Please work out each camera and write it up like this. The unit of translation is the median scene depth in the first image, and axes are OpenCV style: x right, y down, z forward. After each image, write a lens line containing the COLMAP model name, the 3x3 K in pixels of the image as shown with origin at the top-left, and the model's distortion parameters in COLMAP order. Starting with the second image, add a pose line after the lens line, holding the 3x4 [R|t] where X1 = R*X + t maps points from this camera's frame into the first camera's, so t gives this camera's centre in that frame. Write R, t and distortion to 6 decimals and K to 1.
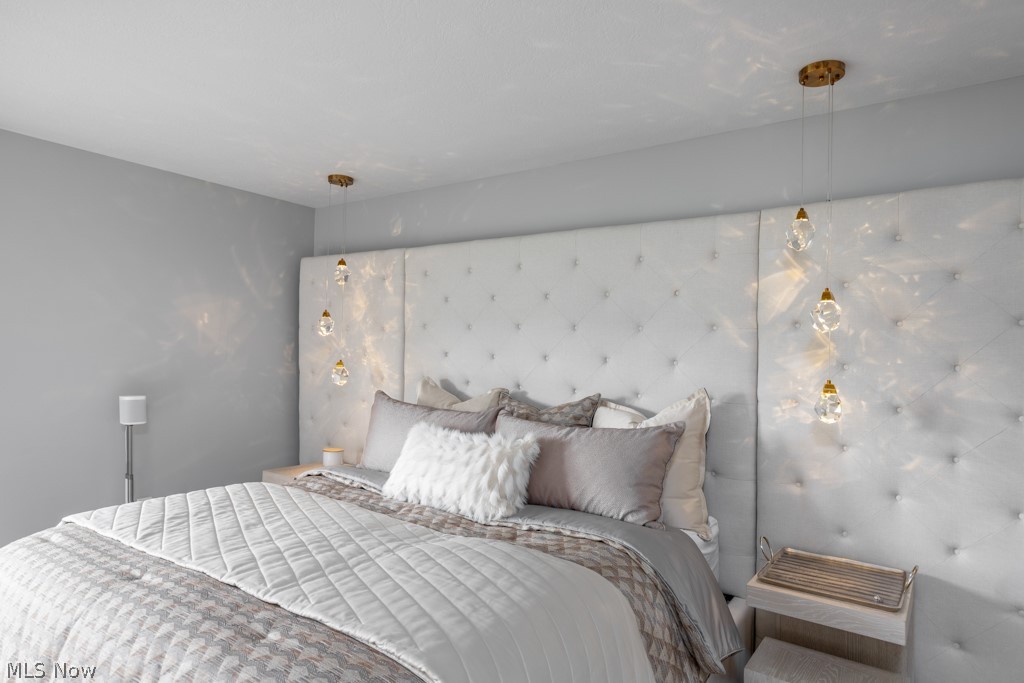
lens RADIAL K [[592.3, 0, 512.0], [0, 592.3, 341.5], [0, 0, 1]] dist [0.003376, 0.000721]
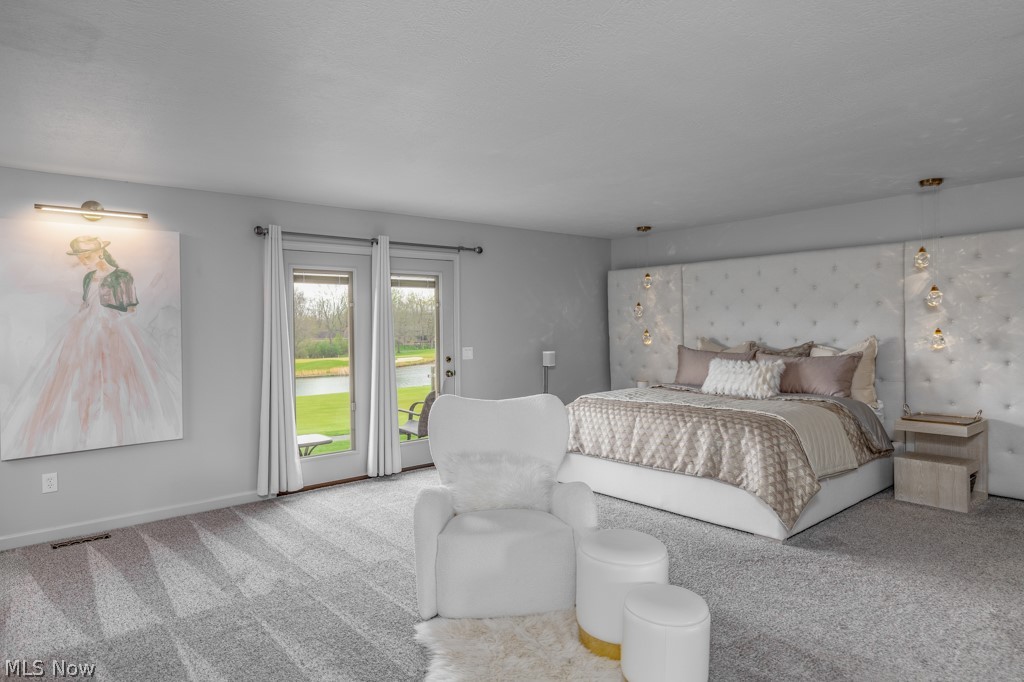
lens RADIAL K [[592.3, 0, 512.0], [0, 592.3, 341.0], [0, 0, 1]] dist [0.003376, 0.000721]
pose [[0.965867, -0.034390, -0.256744, -0.342107], [0.046040, 0.998158, 0.039499, -0.035985], [0.254913, -0.049972, 0.965672, -1.249899]]
